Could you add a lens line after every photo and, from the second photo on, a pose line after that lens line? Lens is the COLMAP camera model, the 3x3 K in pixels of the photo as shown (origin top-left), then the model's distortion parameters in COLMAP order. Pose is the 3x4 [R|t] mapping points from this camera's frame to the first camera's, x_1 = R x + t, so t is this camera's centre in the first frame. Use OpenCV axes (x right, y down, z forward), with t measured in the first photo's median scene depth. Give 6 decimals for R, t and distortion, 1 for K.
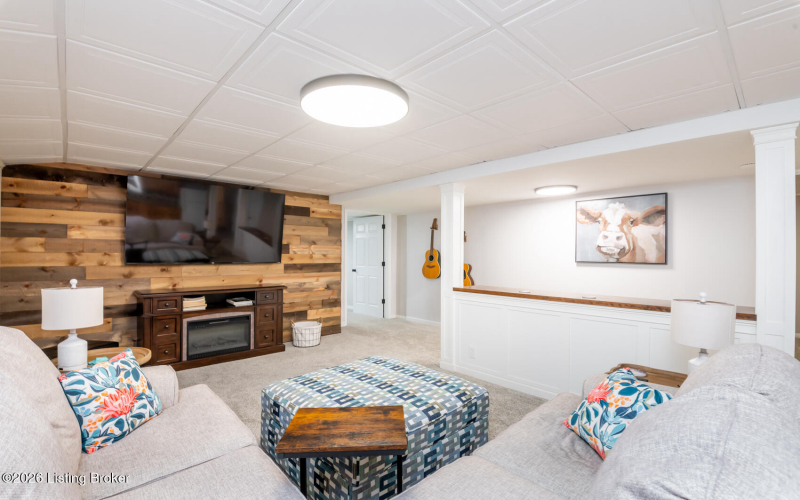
lens RADIAL K [[359.6, 0, 404.8], [0, 359.6, 251.2], [0, 0, 1]] dist [-0.012532, -0.009353]
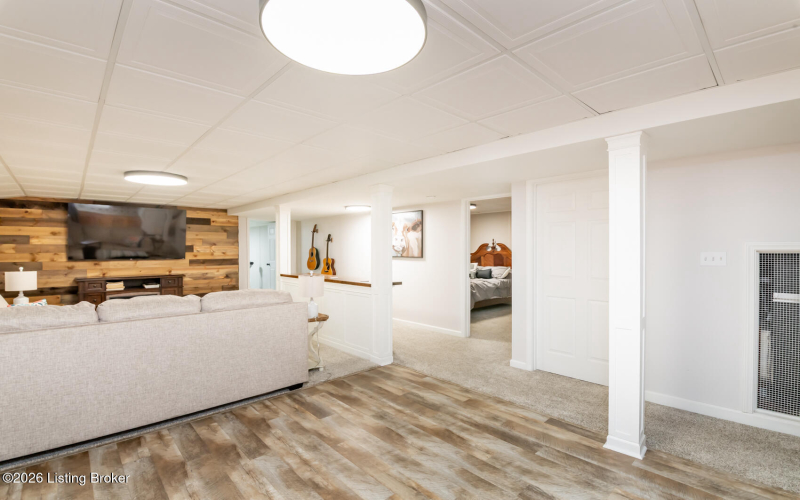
lens RADIAL K [[359.6, 0, 404.8], [0, 359.6, 251.2], [0, 0, 1]] dist [-0.012532, -0.009353]
pose [[0.999936, -0.007679, 0.008355, 0.614487], [0.007566, 0.999881, 0.013419, -0.011559], [-0.008457, -0.013355, 0.999875, -0.504533]]
